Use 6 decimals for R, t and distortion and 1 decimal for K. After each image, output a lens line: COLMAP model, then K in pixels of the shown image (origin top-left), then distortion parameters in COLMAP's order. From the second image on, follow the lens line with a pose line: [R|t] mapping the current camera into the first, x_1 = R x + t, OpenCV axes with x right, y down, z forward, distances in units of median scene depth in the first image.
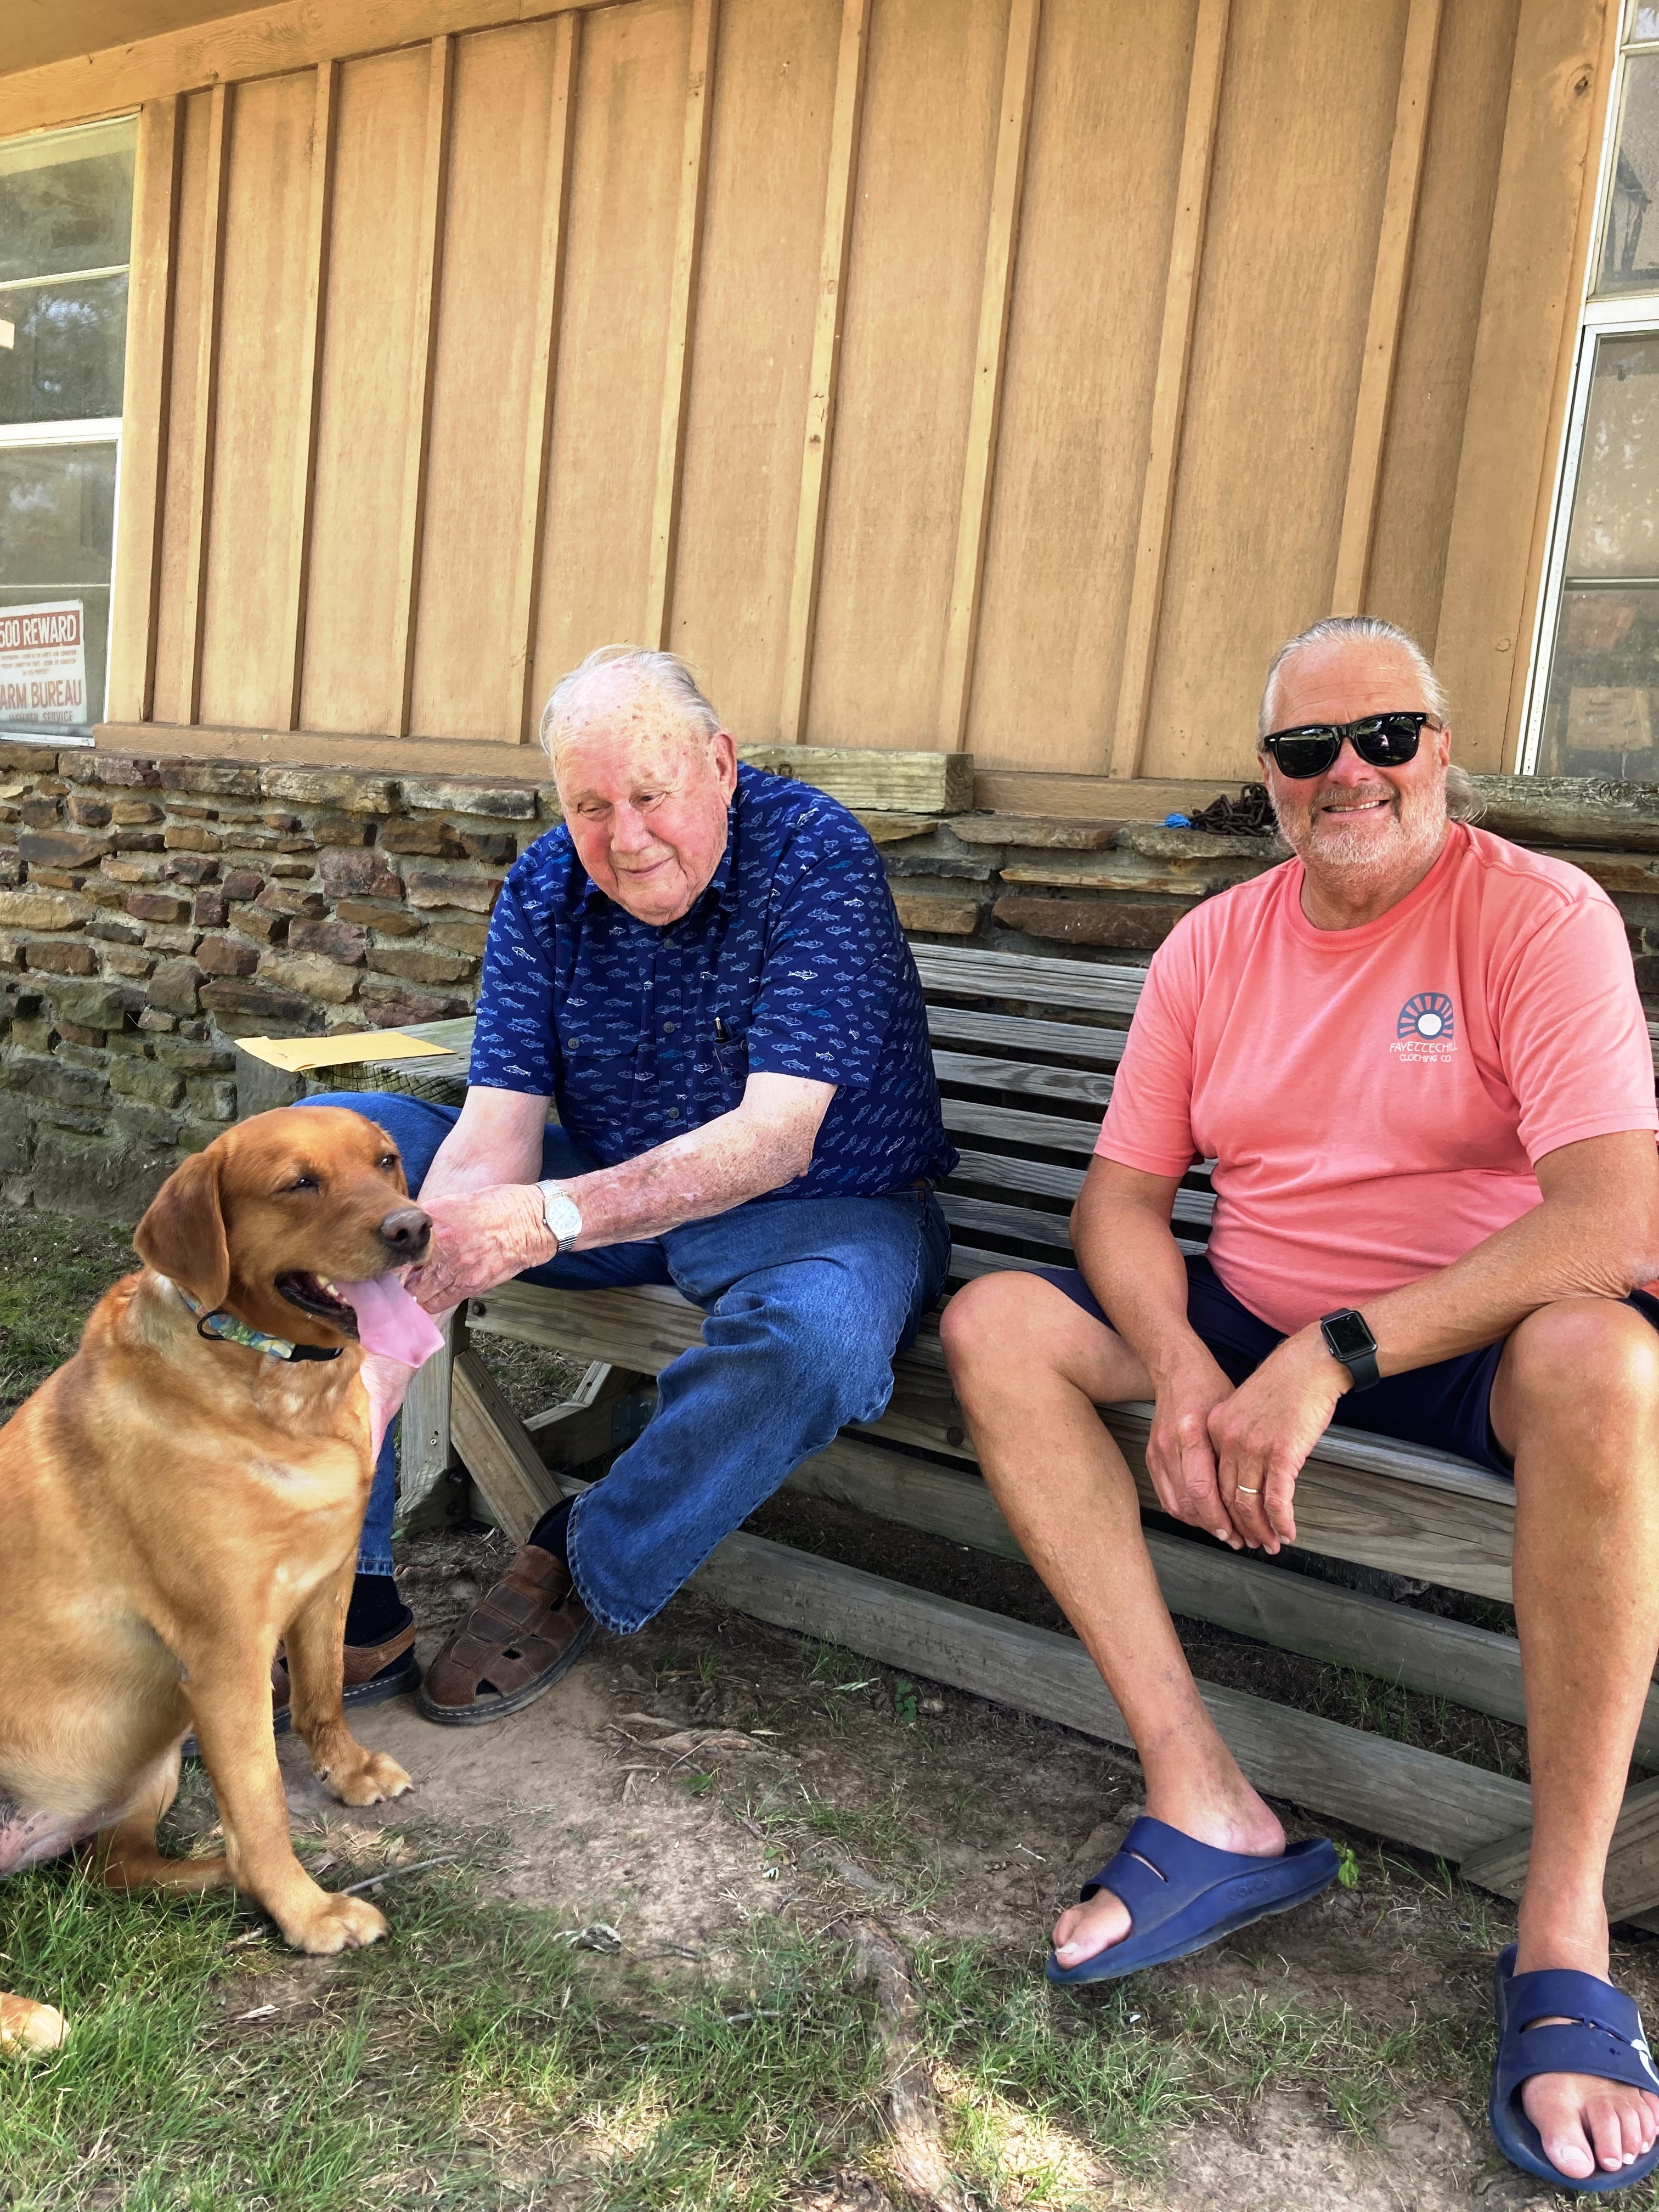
lens RADIAL K [[1817.4, 0, 833.5], [0, 1817.4, 1104.1], [0, 0, 1]] dist [0.002485, 0.003816]
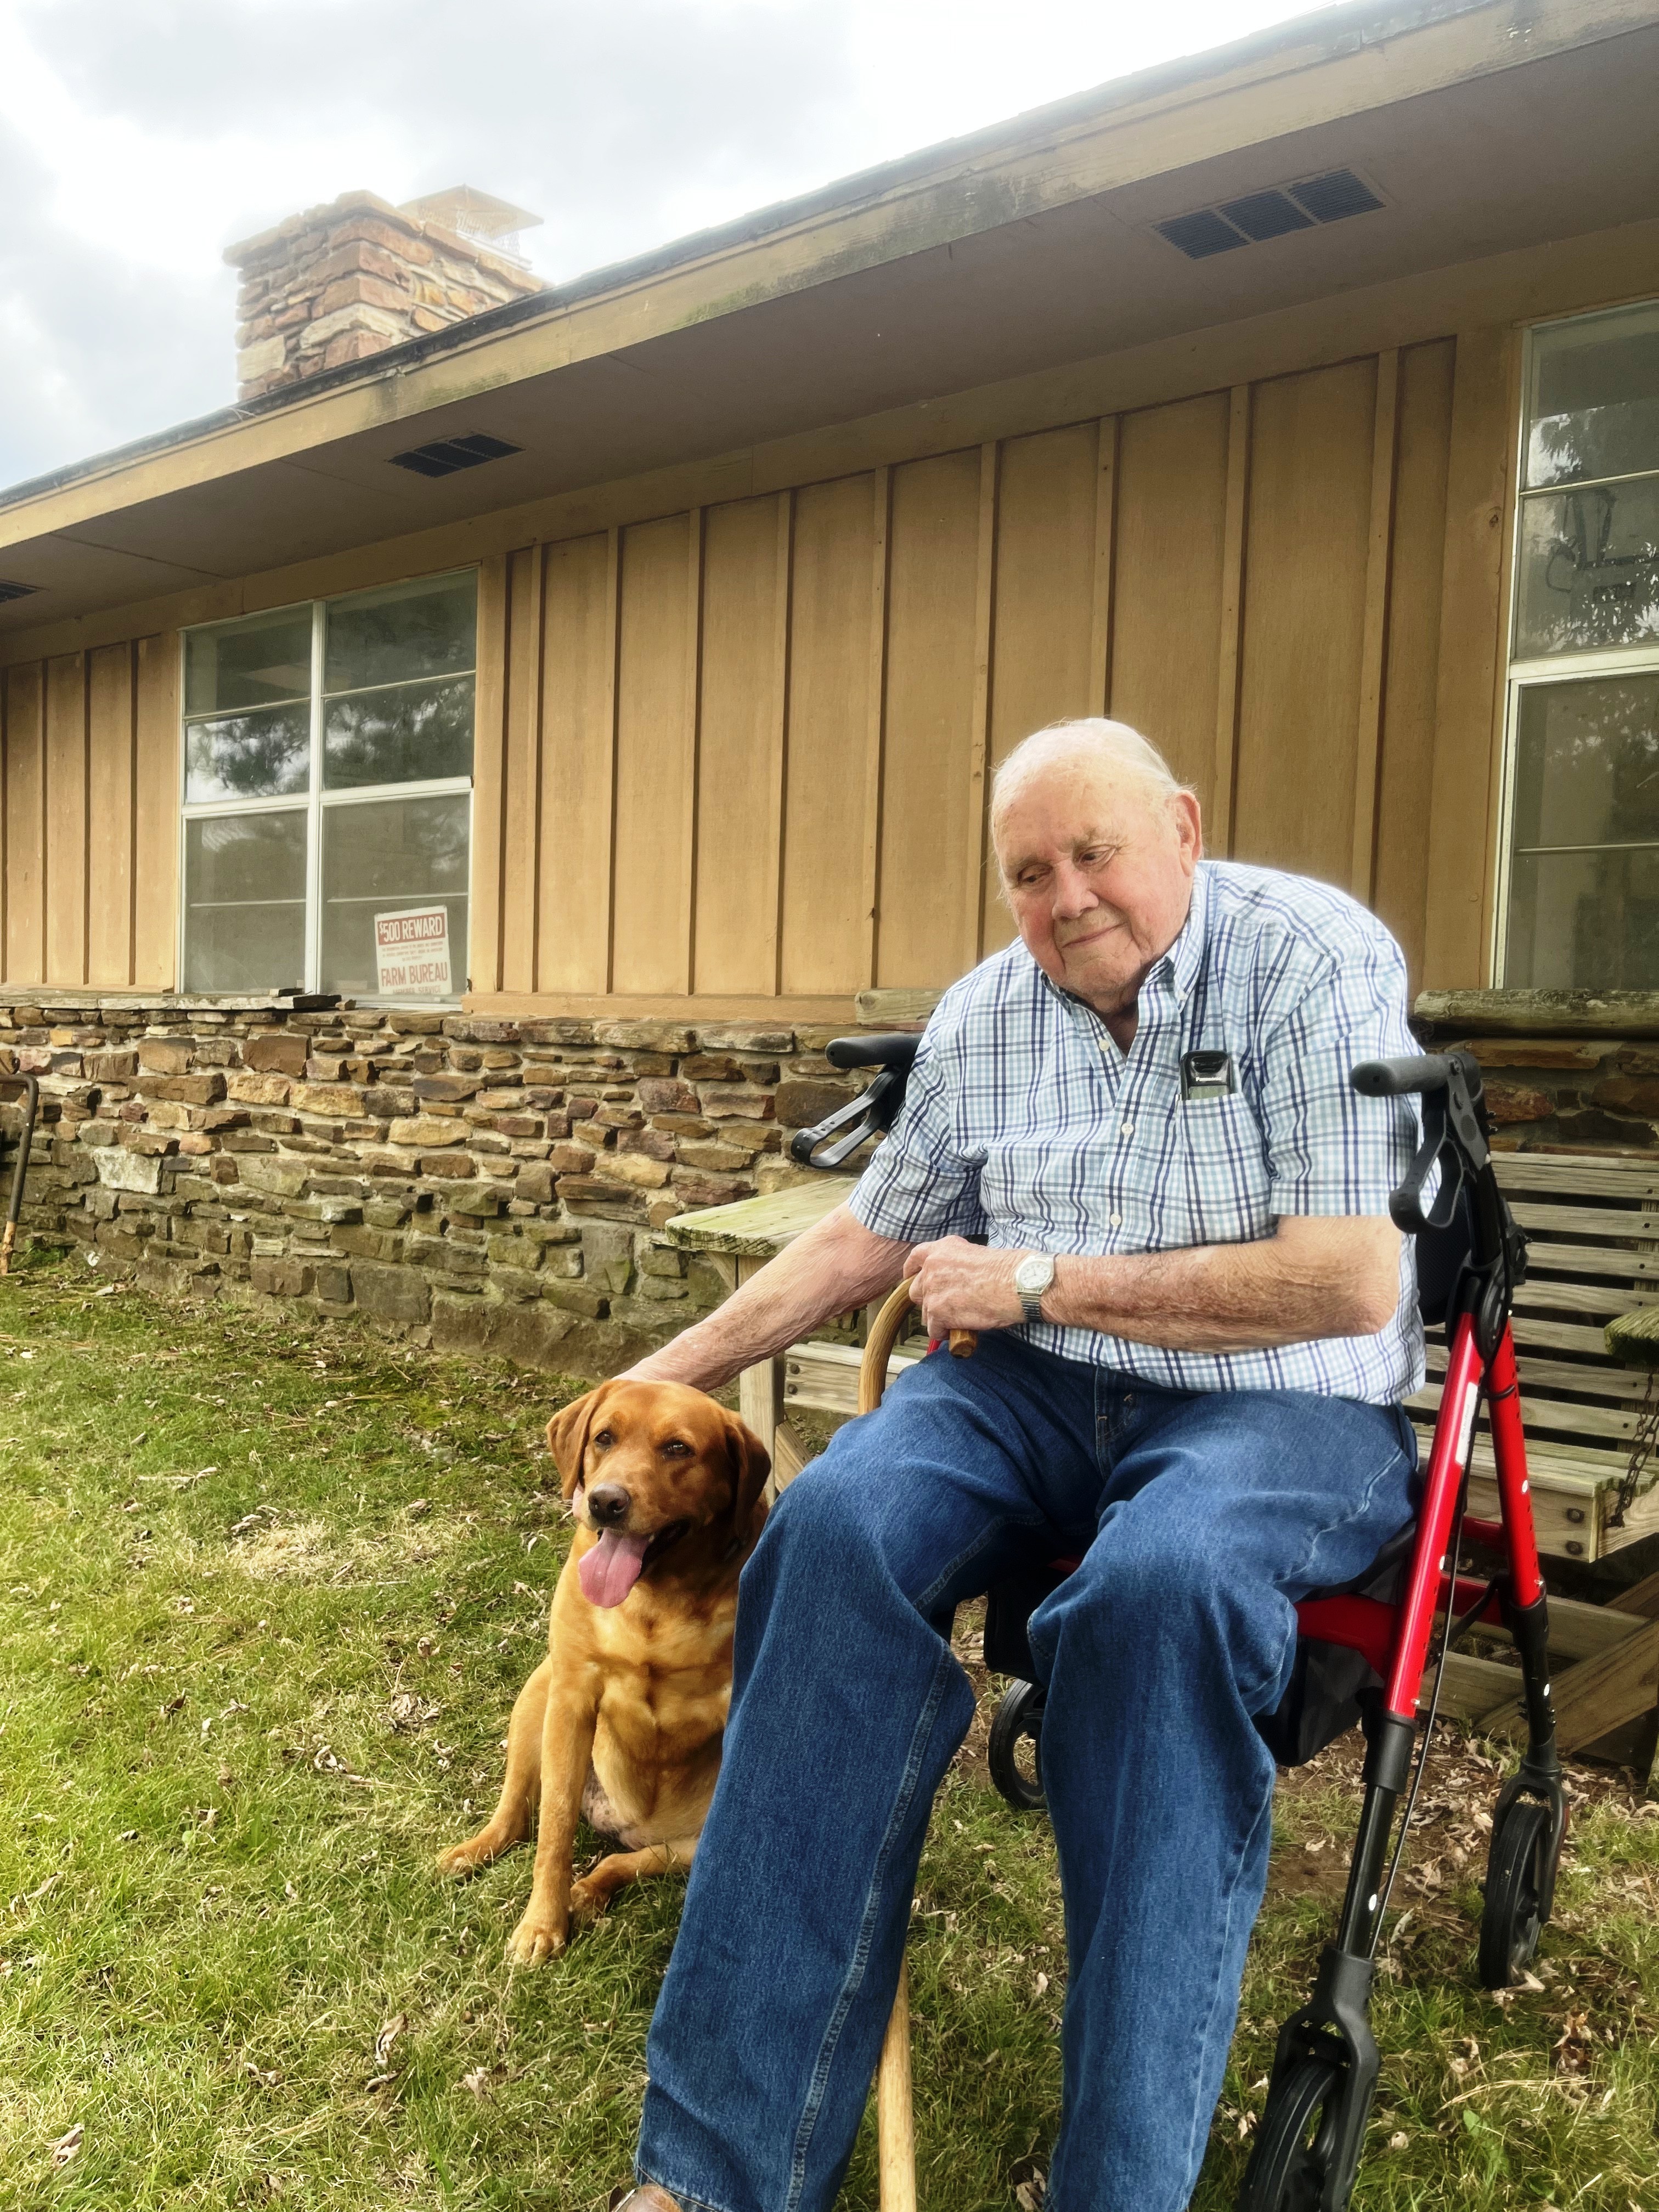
lens RADIAL K [[1671.6, 0, 824.6], [0, 1671.6, 1122.2], [0, 0, 1]] dist [0.044867, -0.001754]
pose [[0.993355, -0.059216, -0.098683, -0.013363], [0.051636, 0.995641, -0.077675, 0.000079], [0.102853, 0.072063, 0.992083, -0.252224]]
